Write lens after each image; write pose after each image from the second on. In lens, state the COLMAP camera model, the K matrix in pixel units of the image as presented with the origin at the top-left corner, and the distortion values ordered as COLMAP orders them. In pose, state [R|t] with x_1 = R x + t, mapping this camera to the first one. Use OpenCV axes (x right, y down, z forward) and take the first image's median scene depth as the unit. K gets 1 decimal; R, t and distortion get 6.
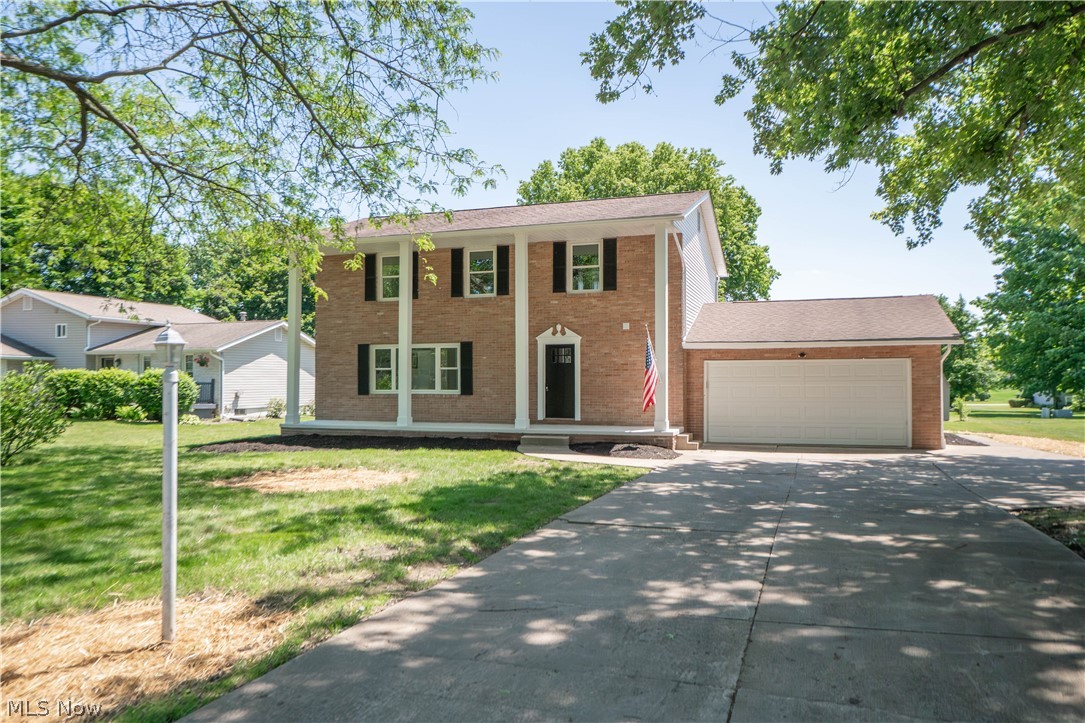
lens RADIAL K [[780.8, 0, 540.5], [0, 780.8, 340.9], [0, 0, 1]] dist [0.001131, -0.000785]
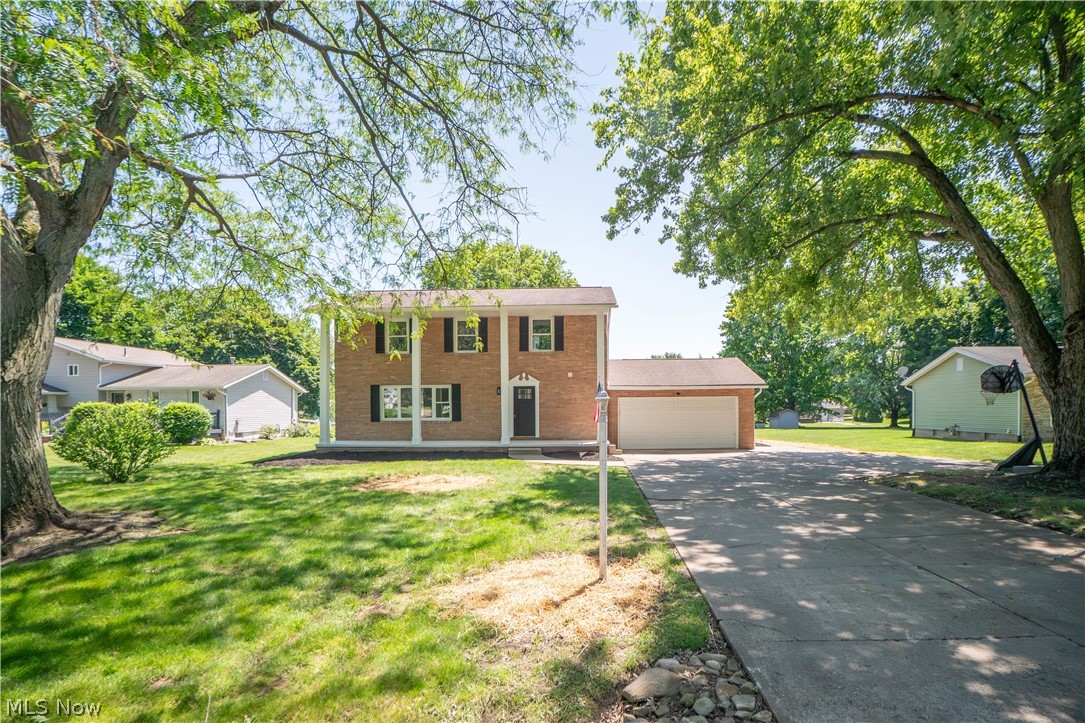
lens RADIAL K [[557.4, 0, 541.5], [0, 557.4, 366.6], [0, 0, 1]] dist [-0.054580, 0.023221]
pose [[0.956209, 0.014121, 0.292345, -0.253871], [-0.008397, 0.999748, -0.020827, -0.010984], [-0.292566, 0.017461, 0.956086, -0.023057]]
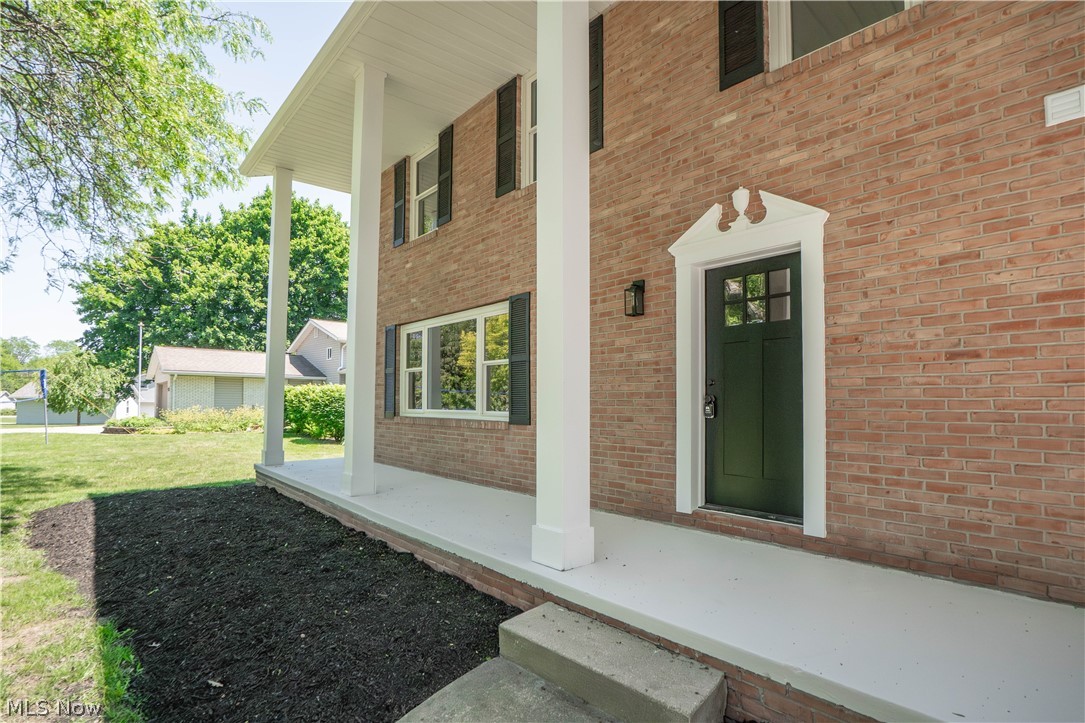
lens RADIAL K [[535.3, 0, 540.6], [0, 535.3, 380.2], [0, 0, 1]] dist [-0.016185, 0.000414]
pose [[0.868184, -0.014860, -0.496019, 0.055820], [0.015971, 0.999870, -0.002001, 0.048858], [0.495985, -0.006185, 0.868309, 0.790481]]
